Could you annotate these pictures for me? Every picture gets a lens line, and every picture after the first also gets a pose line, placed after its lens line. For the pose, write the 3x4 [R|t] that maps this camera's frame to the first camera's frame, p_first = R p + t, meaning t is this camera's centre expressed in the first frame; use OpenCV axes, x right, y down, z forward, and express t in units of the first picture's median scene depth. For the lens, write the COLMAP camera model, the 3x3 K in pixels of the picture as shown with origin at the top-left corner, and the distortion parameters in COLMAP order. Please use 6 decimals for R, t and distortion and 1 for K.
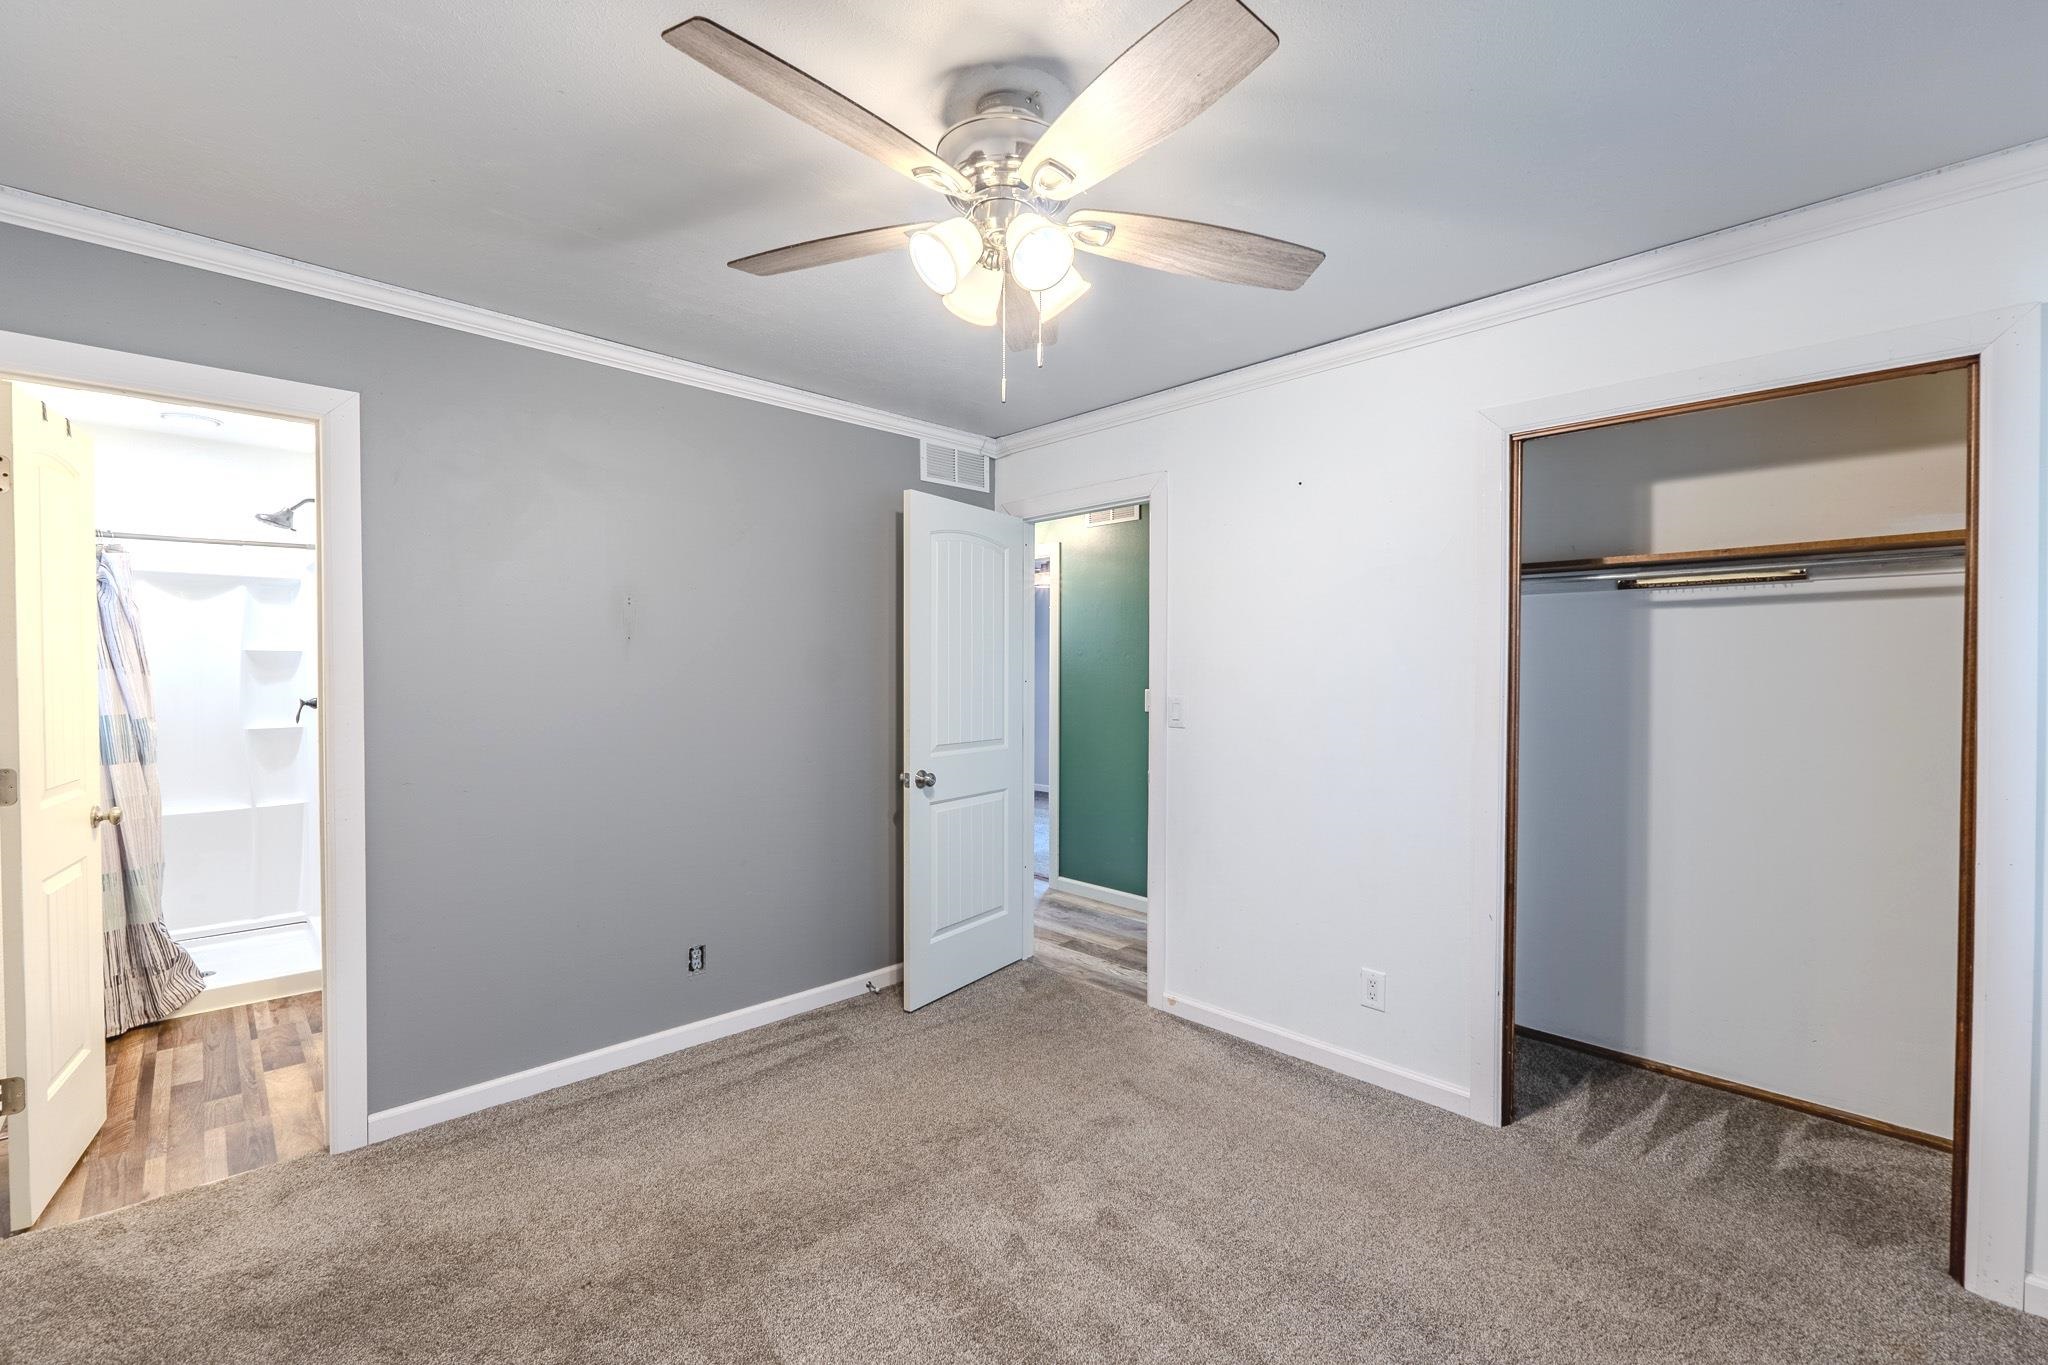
lens RADIAL K [[858.7, 0, 1027.9], [0, 858.7, 678.8], [0, 0, 1]] dist [-0.001809, -0.000466]
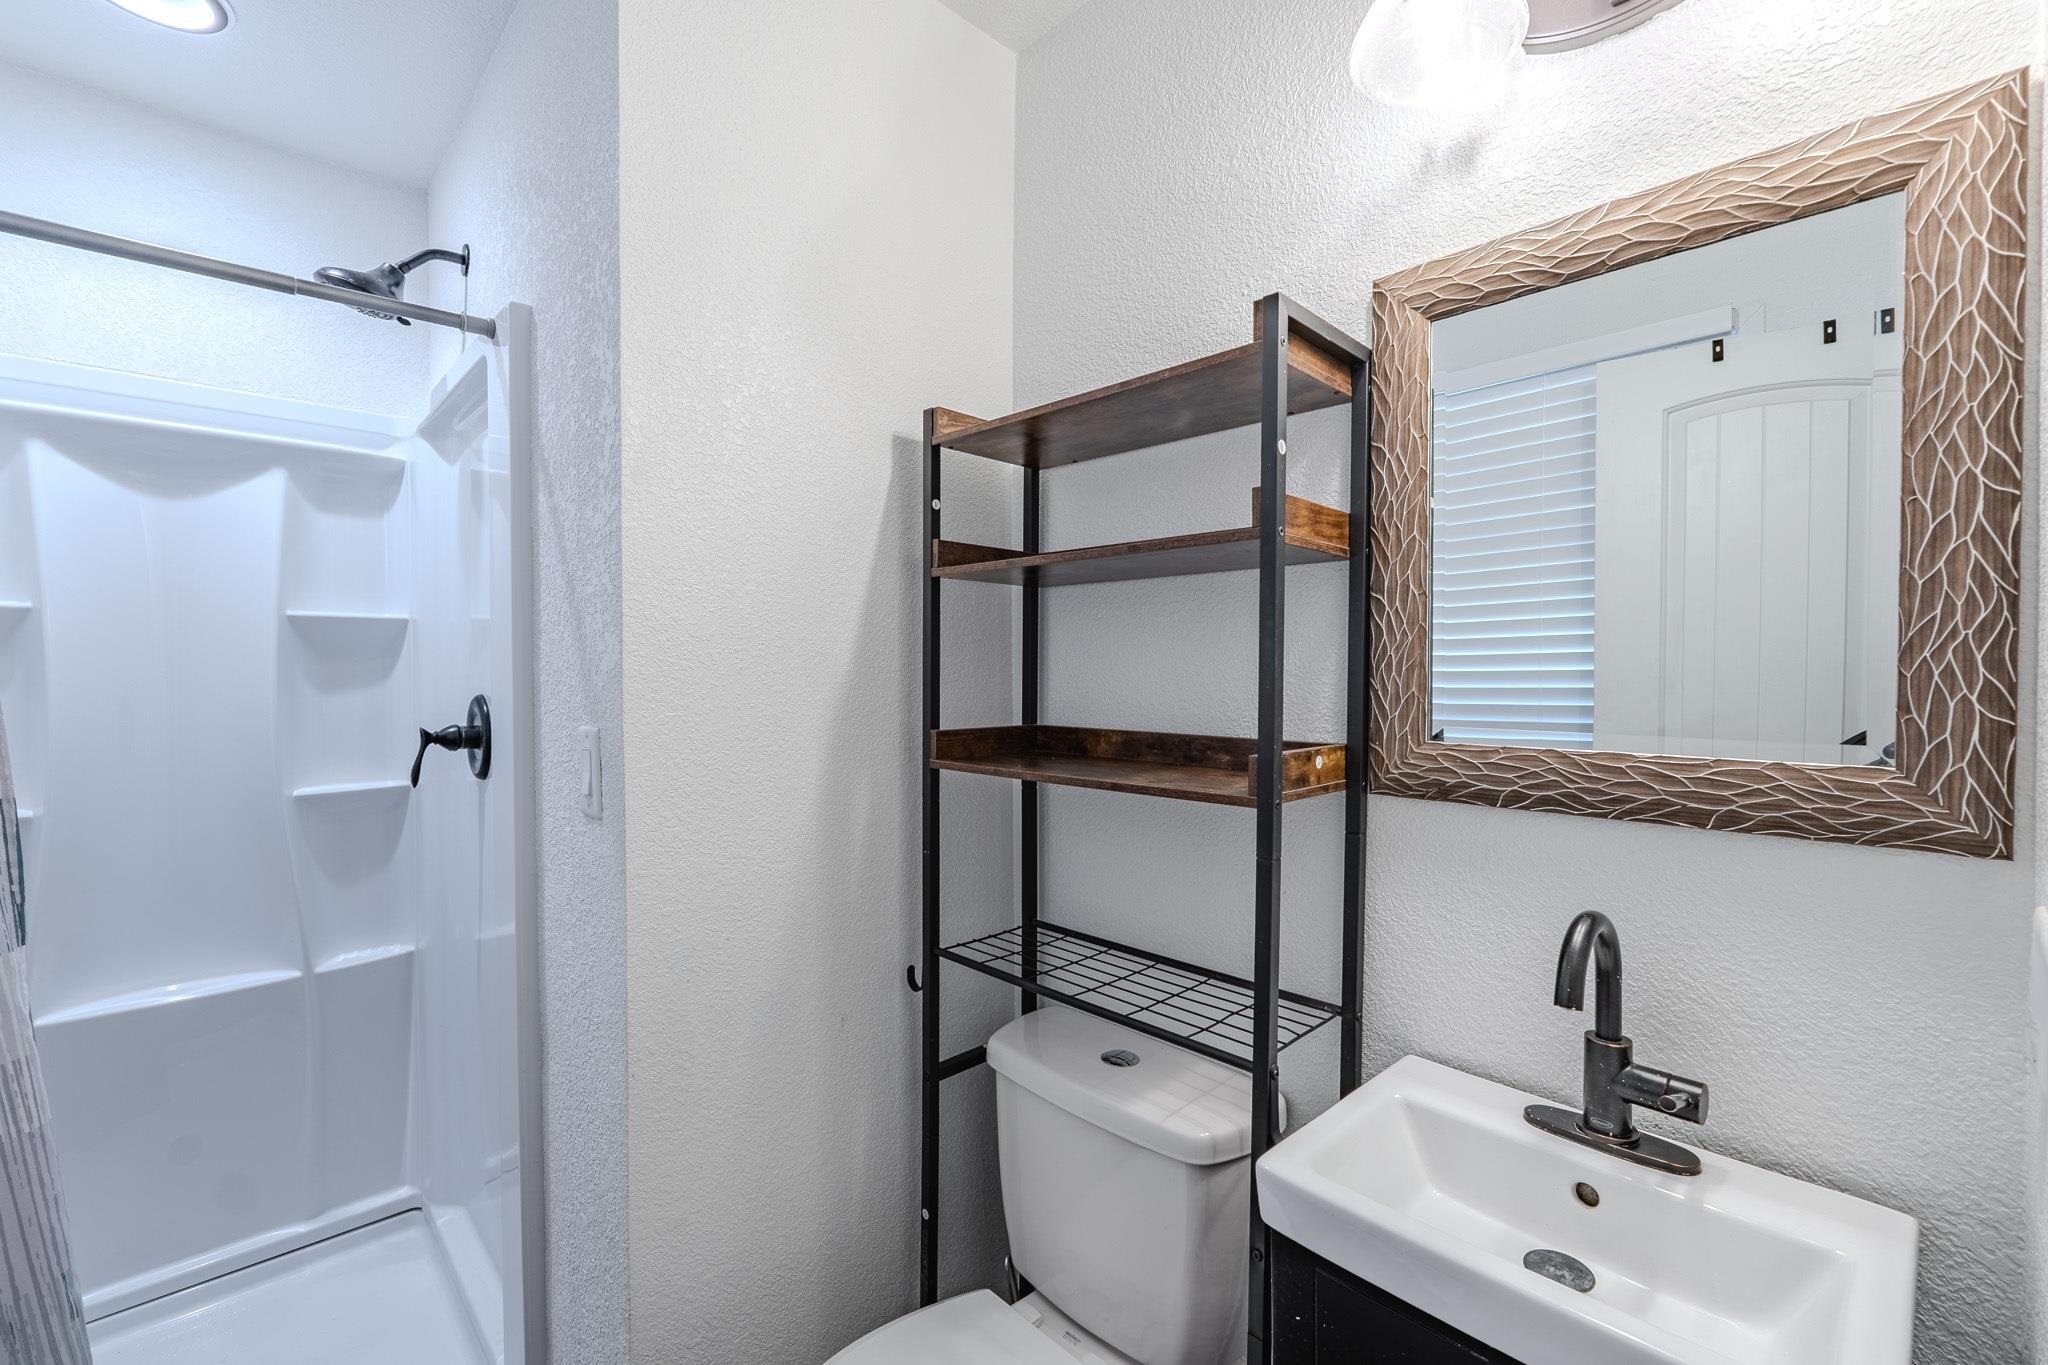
lens RADIAL K [[858.7, 0, 1030.0], [0, 858.7, 679.0], [0, 0, 1]] dist [-0.001809, -0.000466]
pose [[0.999987, -0.005081, 0.000046, -0.531024], [0.005081, 0.999984, 0.002446, -0.000035], [-0.000058, -0.002446, 0.999997, 0.559677]]
